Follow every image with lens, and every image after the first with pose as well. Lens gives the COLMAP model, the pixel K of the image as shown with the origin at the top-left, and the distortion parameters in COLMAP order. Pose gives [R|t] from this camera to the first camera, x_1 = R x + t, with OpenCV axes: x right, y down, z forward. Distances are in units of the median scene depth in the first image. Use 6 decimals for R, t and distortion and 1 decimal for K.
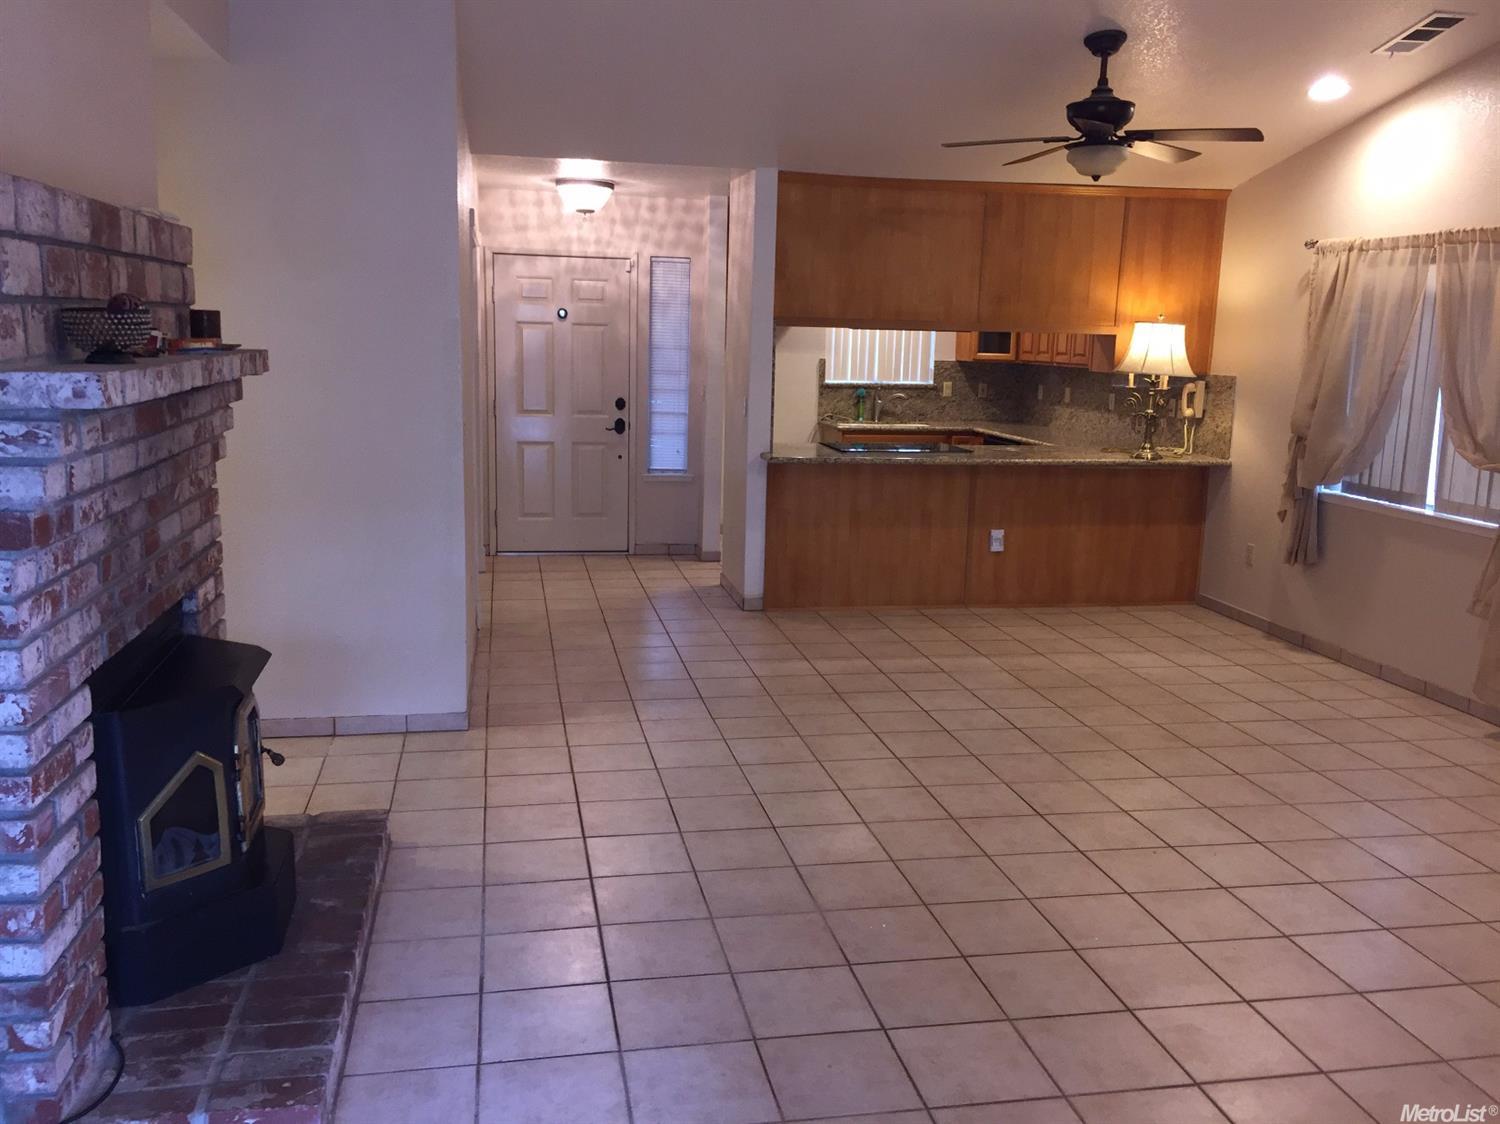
lens RADIAL K [[1280.9, 0, 752.7], [0, 1280.9, 561.0], [0, 0, 1]] dist [0.081341, -0.094420]
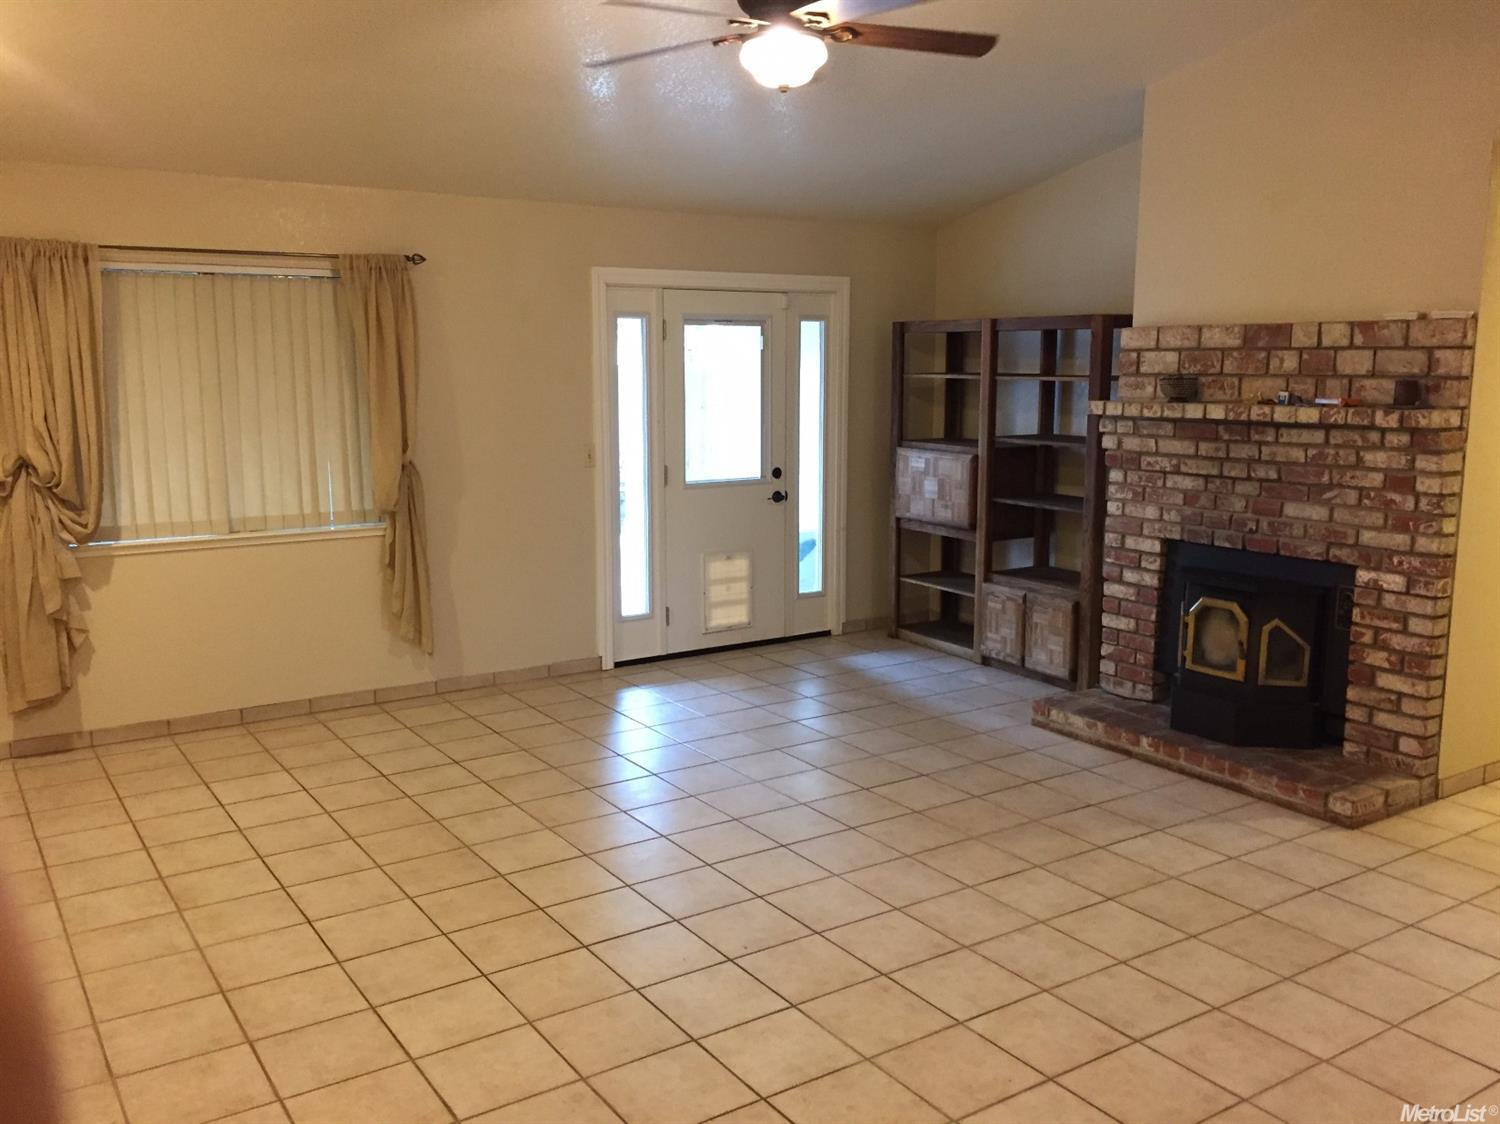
lens RADIAL K [[1280.9, 0, 751.0], [0, 1280.9, 563.0], [0, 0, 1]] dist [0.081341, -0.094420]
pose [[-0.923144, 0.034708, -0.382885, 0.862310], [-0.092480, 0.946626, 0.308783, -0.421696], [0.373166, 0.320460, -0.870662, 2.276786]]
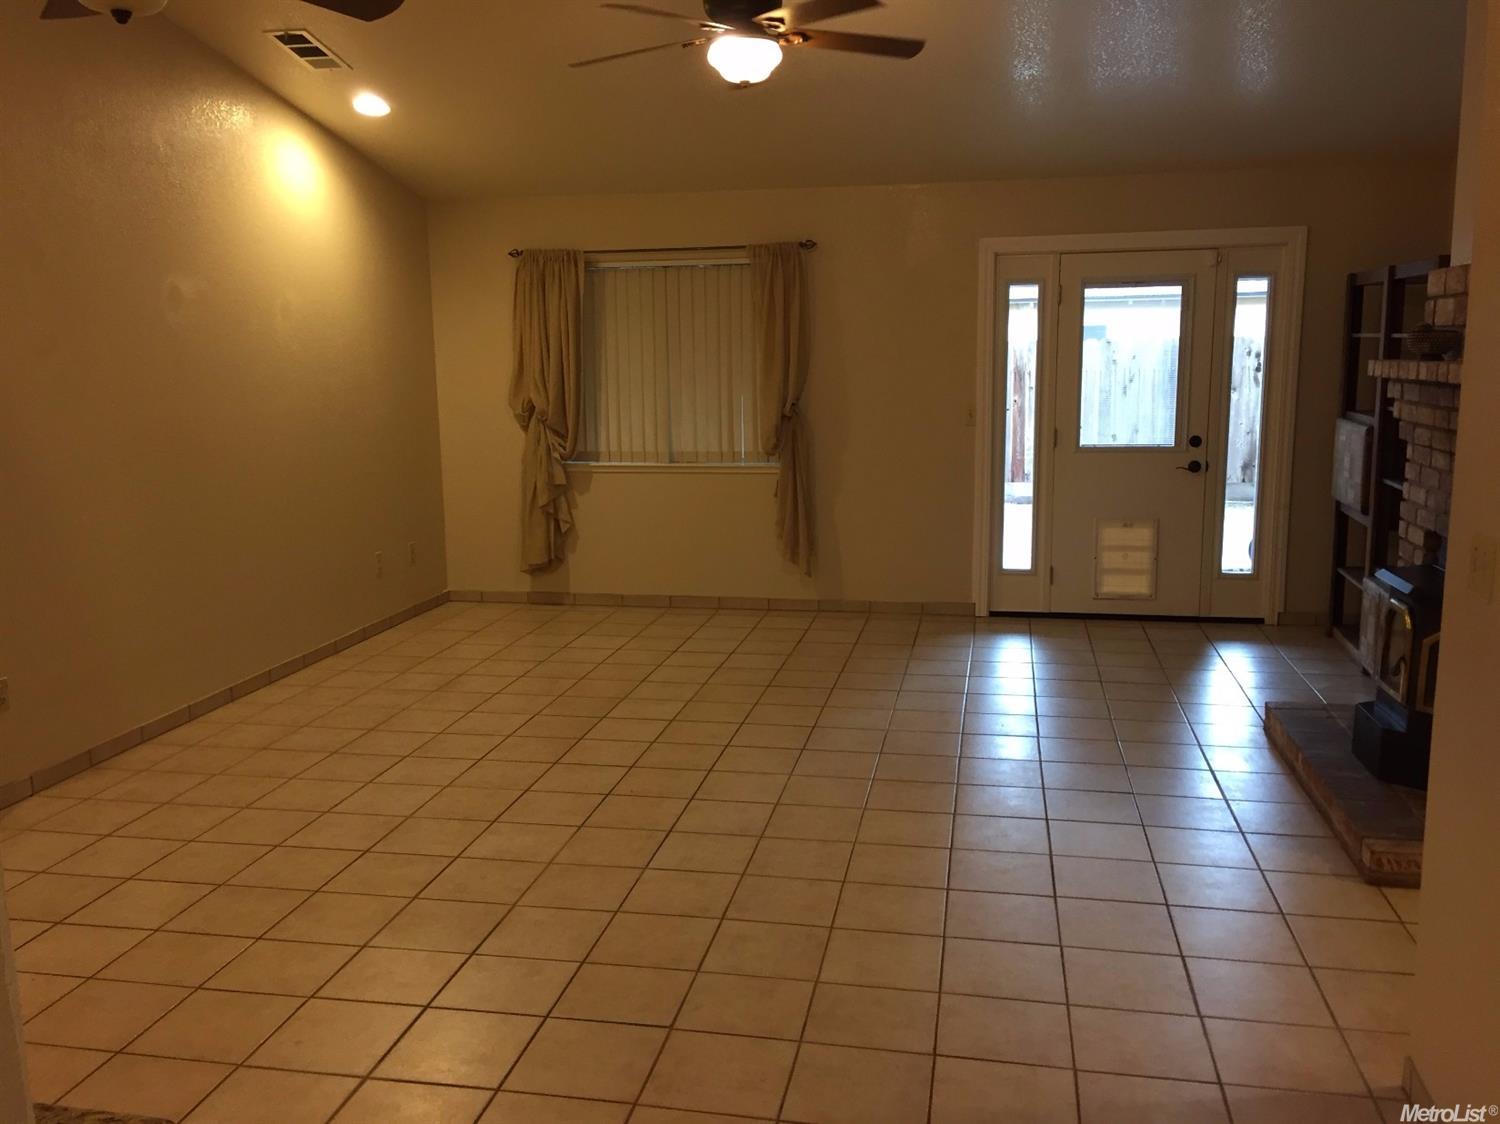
lens RADIAL K [[1280.9, 0, 746.4], [0, 1280.9, 558.2], [0, 0, 1]] dist [0.081341, -0.094420]
pose [[-0.925774, -0.076552, 0.370245, -0.251207], [0.055260, 0.941373, 0.332812, -0.454906], [-0.374016, 0.328568, -0.867269, 2.501493]]
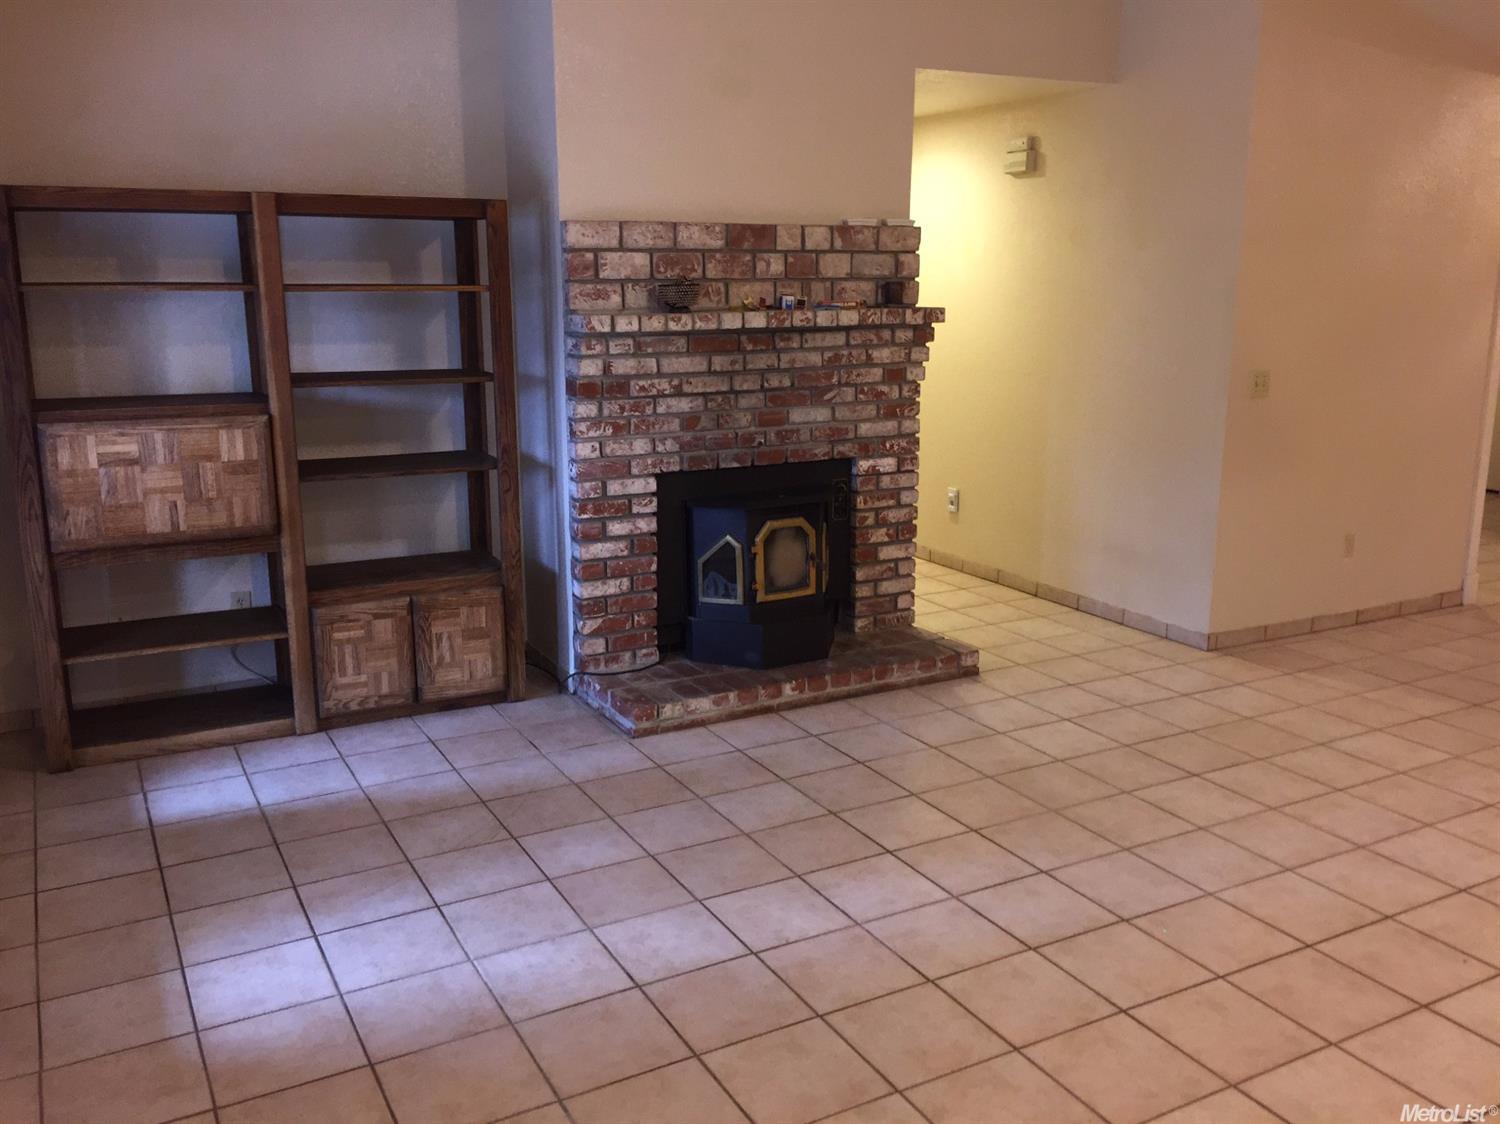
lens RADIAL K [[1280.9, 0, 756.2], [0, 1280.9, 555.4], [0, 0, 1]] dist [0.081341, -0.094420]
pose [[0.304281, 0.178930, -0.935626, 1.146640], [-0.158940, 0.977968, 0.135338, -0.063505], [0.939229, 0.107528, 0.326017, 0.436080]]
